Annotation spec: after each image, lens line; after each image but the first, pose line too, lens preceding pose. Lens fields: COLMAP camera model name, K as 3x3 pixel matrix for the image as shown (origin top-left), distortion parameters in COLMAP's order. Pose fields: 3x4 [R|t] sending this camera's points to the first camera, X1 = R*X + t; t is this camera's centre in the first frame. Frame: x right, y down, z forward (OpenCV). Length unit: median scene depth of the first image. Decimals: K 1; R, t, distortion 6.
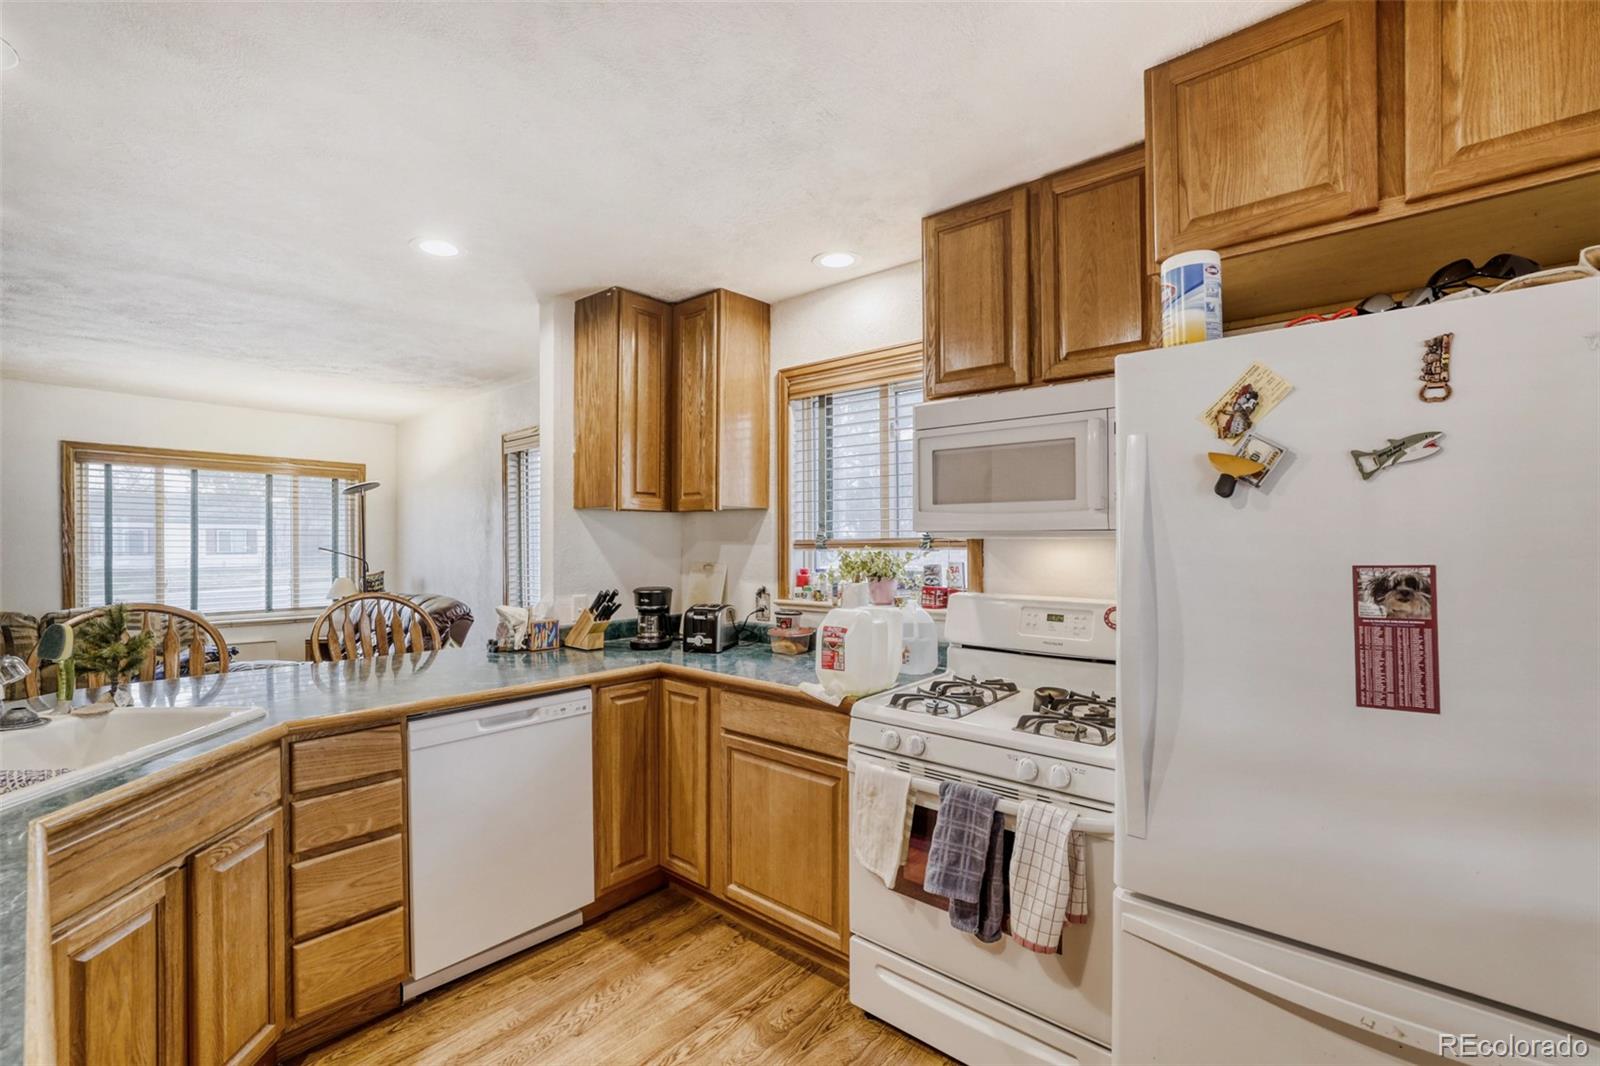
lens RADIAL K [[697.0, 0, 801.1], [0, 697.0, 547.4], [0, 0, 1]] dist [-0.030471, 0.009003]
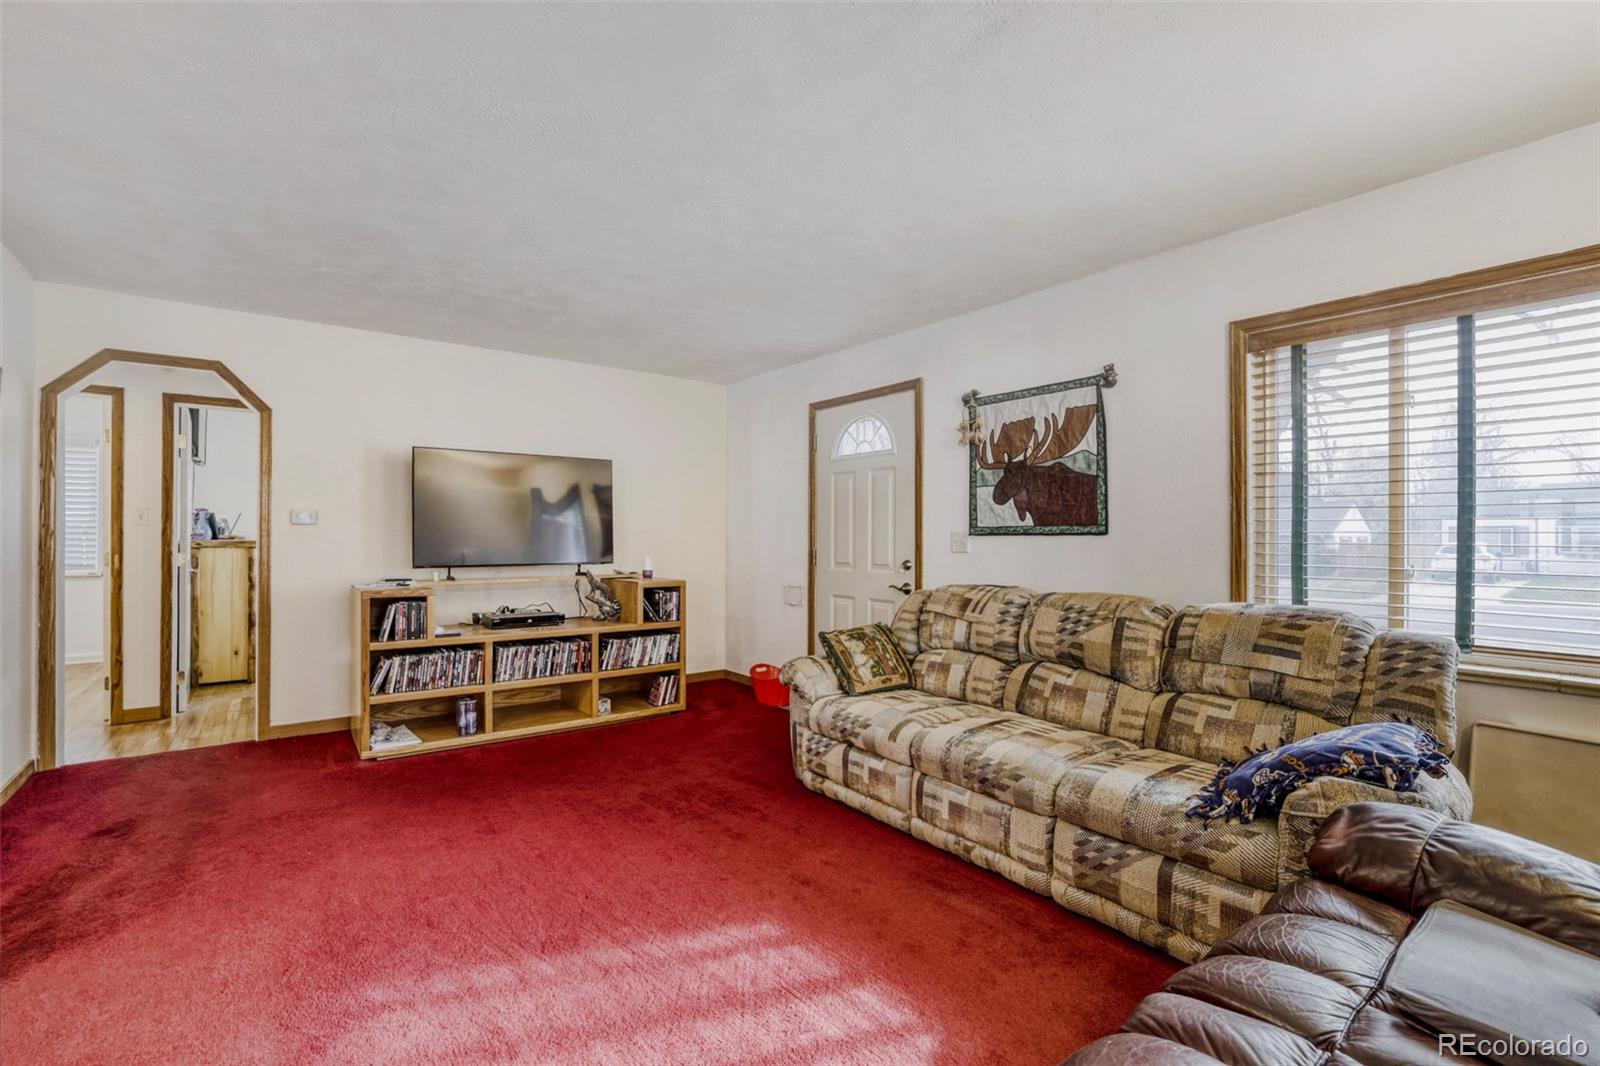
lens RADIAL K [[697.0, 0, 787.6], [0, 697.0, 531.8], [0, 0, 1]] dist [-0.030471, 0.009003]
pose [[-0.196279, -0.011707, -0.980478, -0.732684], [-0.016498, 0.999827, -0.008635, 0.070737], [0.980409, 0.014481, -0.196438, 1.304393]]
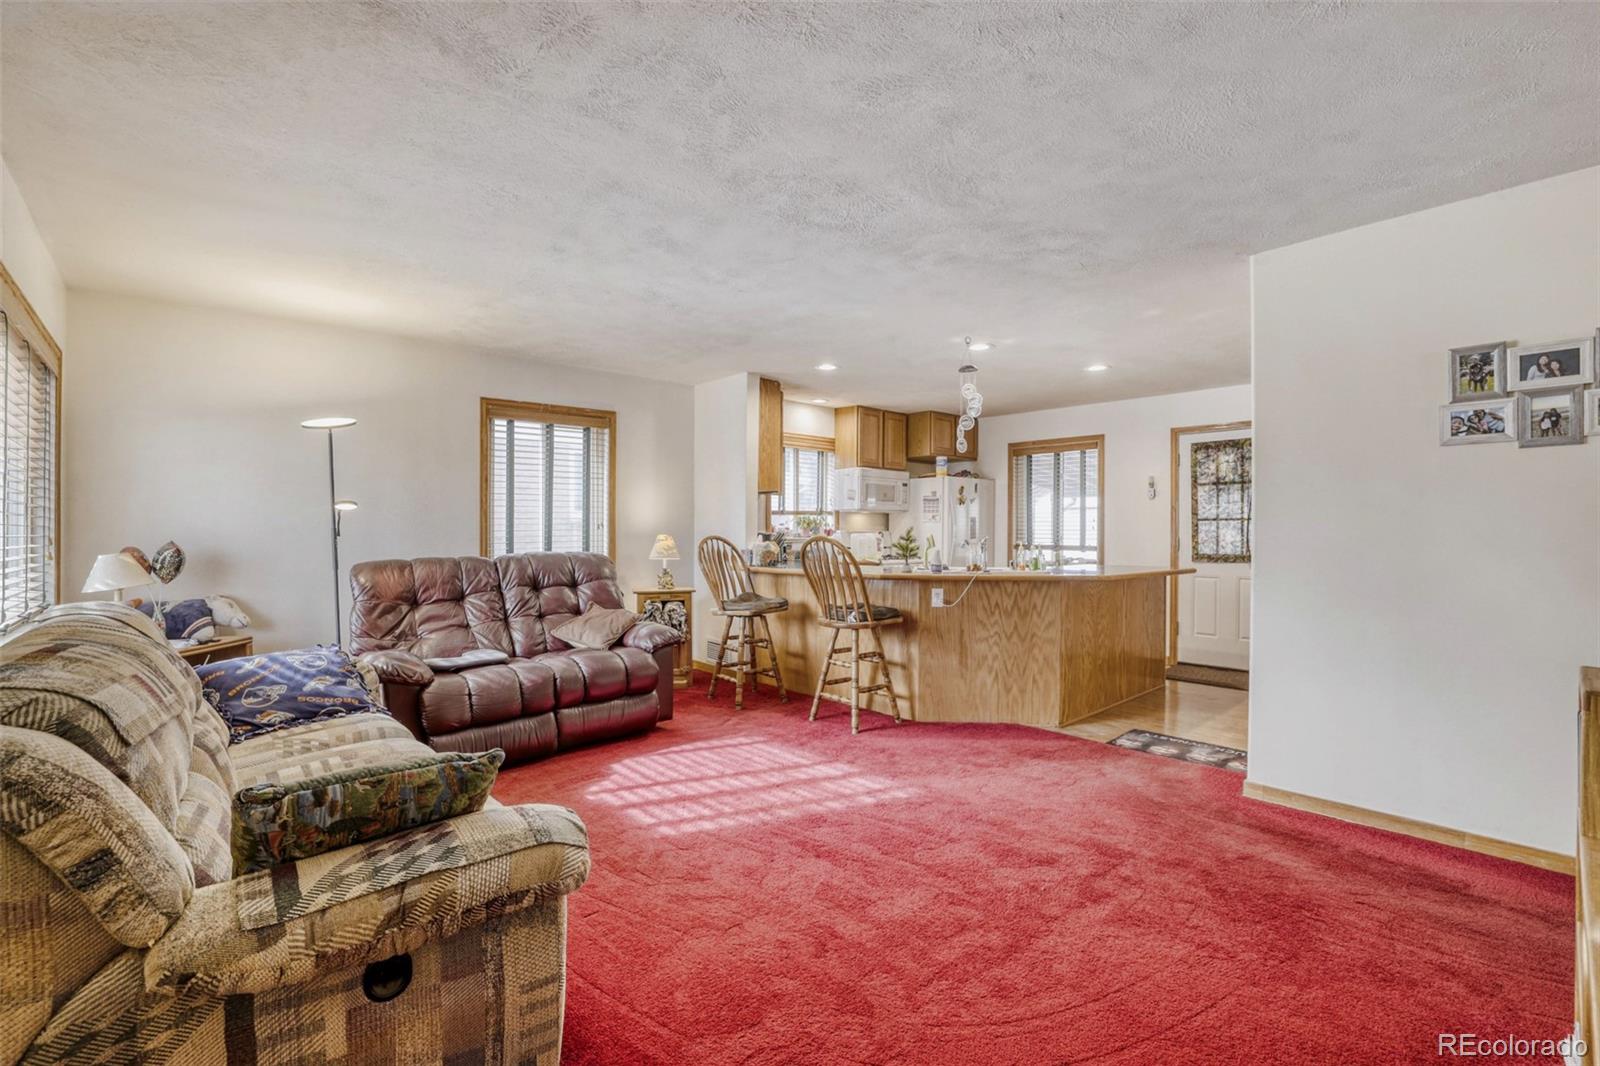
lens RADIAL K [[692.5, 0, 776.0], [0, 692.5, 535.6], [0, 0, 1]] dist [-0.036501, 0.013000]
pose [[0.143281, -0.002257, 0.989679, -2.518935], [0.009021, 0.999959, 0.000974, 0.075681], [-0.989641, 0.008788, 0.143296, 0.815796]]
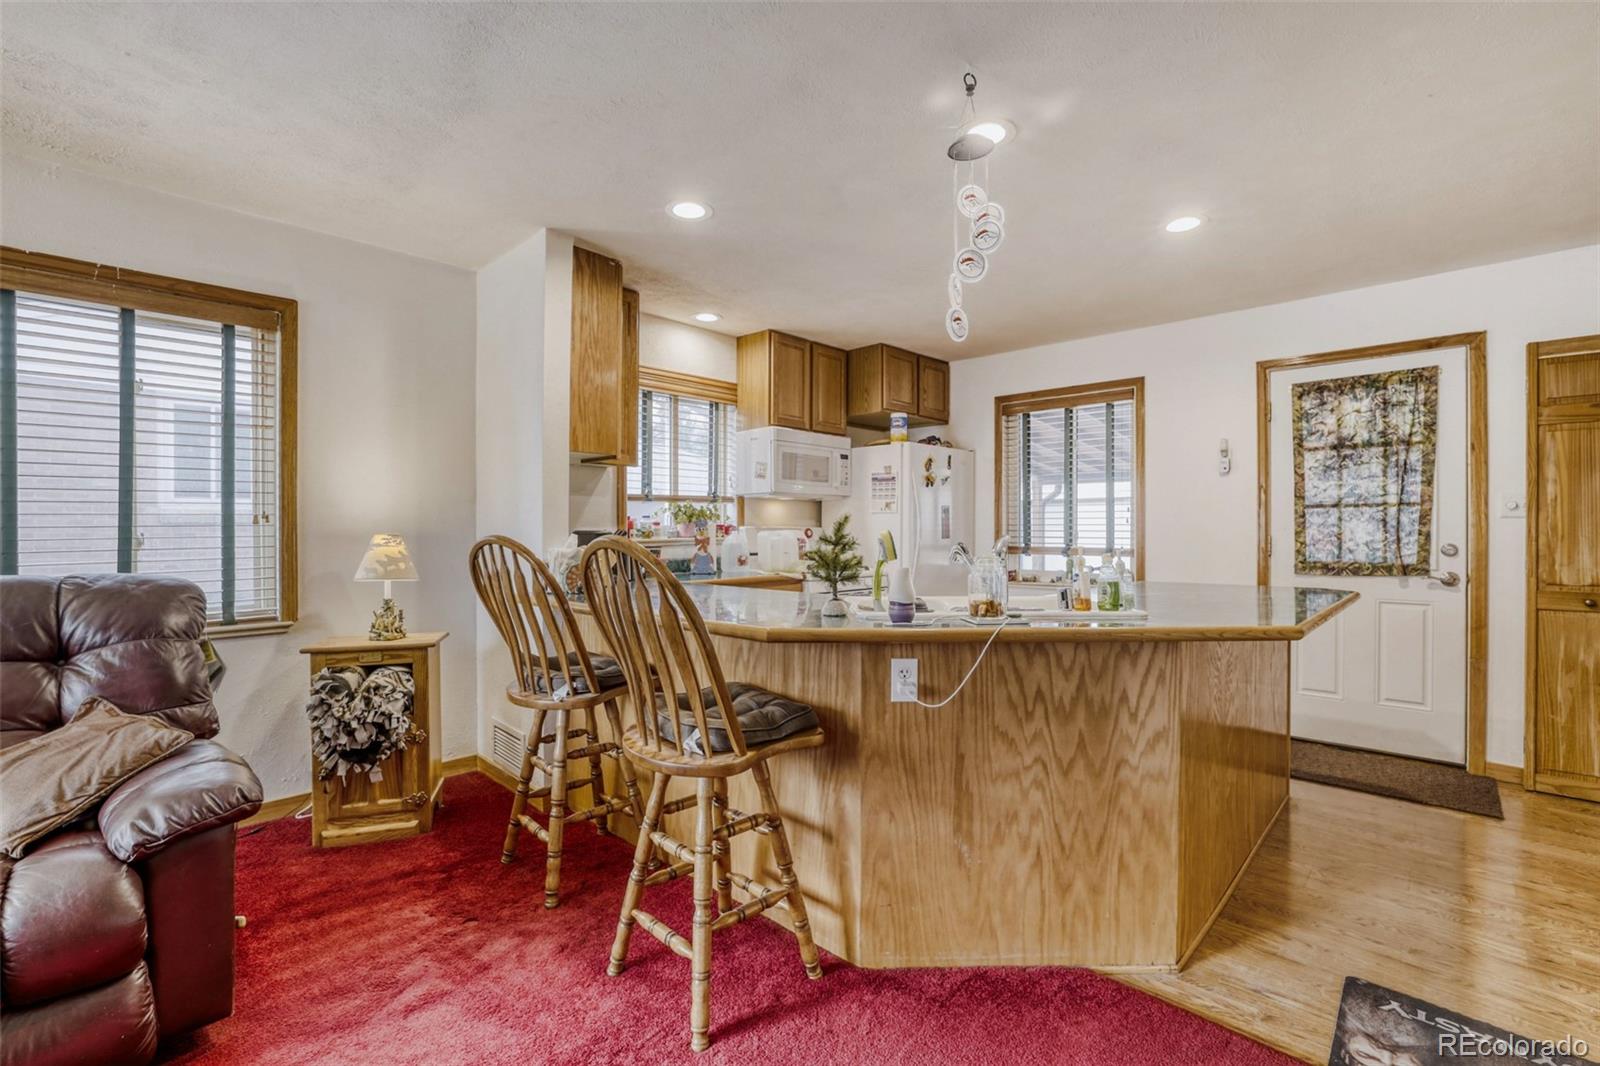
lens RADIAL K [[692.5, 0, 776.6], [0, 692.5, 533.7], [0, 0, 1]] dist [-0.036501, 0.013000]
pose [[0.072790, -0.005138, 0.997334, -1.536381], [0.013565, 0.999899, 0.004161, 0.074053], [-0.997255, 0.013226, 0.072852, 0.747461]]
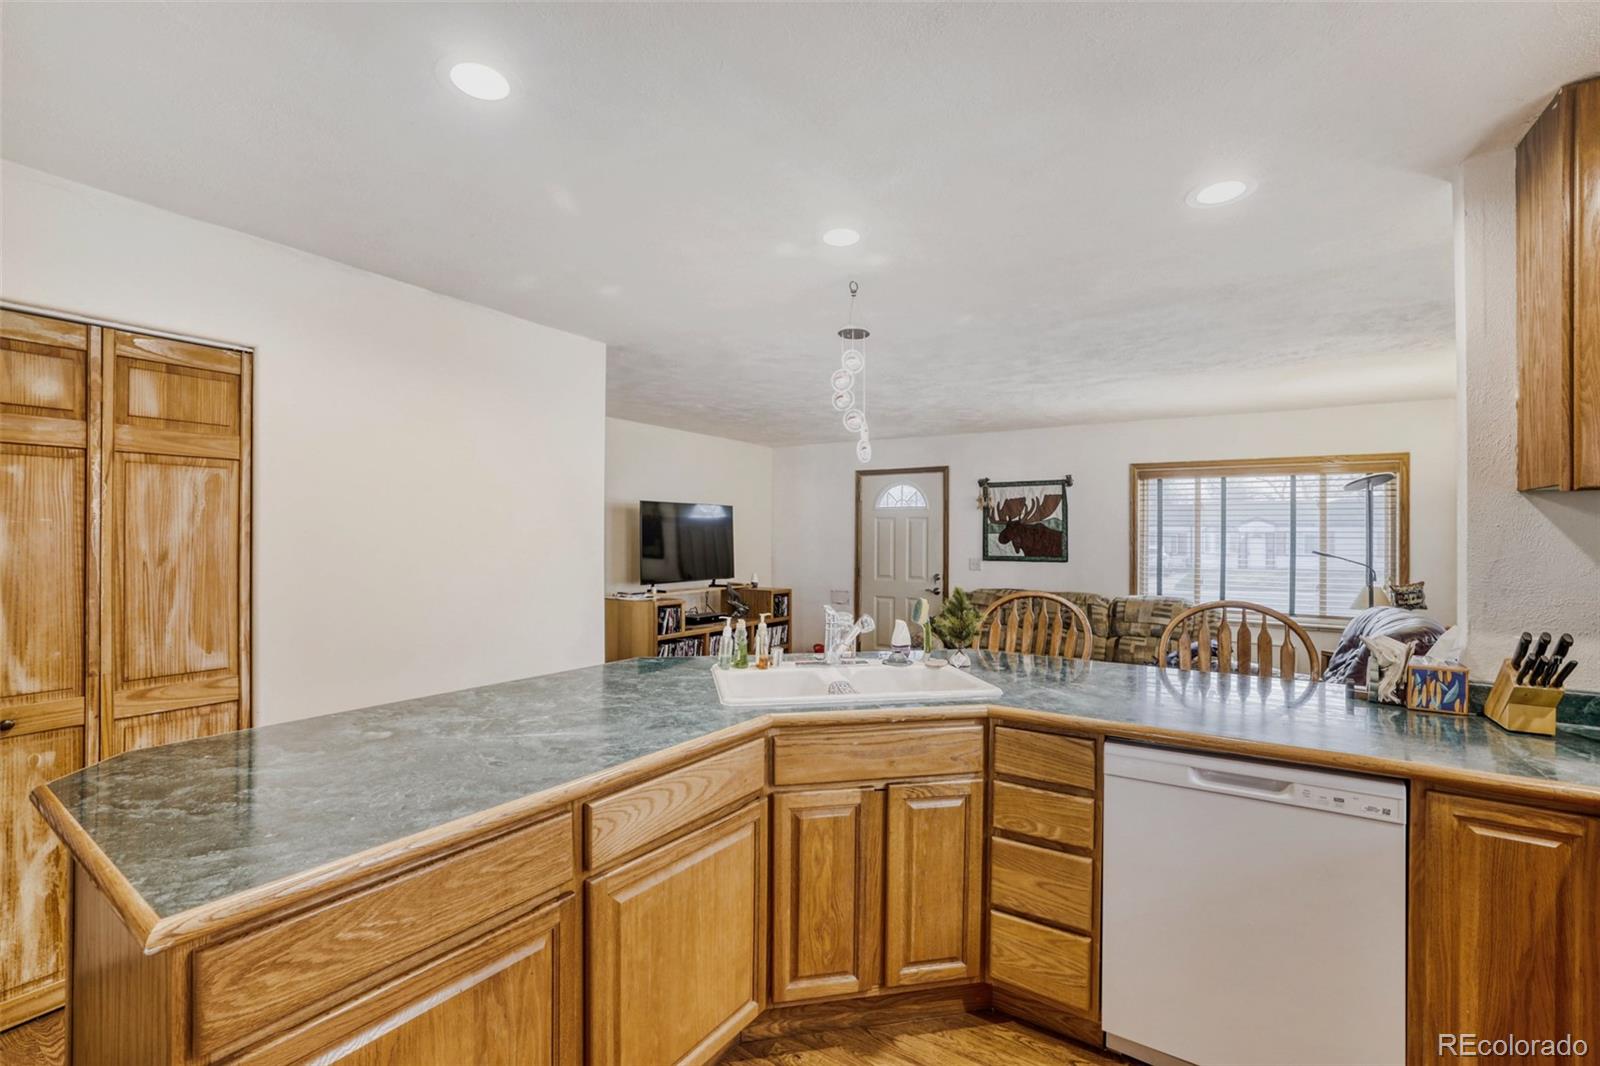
lens RADIAL K [[692.5, 0, 783.5], [0, 692.5, 533.6], [0, 0, 1]] dist [-0.036501, 0.013000]
pose [[0.113483, -0.007271, -0.993513, 0.217249], [-0.017463, 0.999804, -0.009312, -0.003707], [0.993386, 0.018407, 0.113334, 0.365116]]
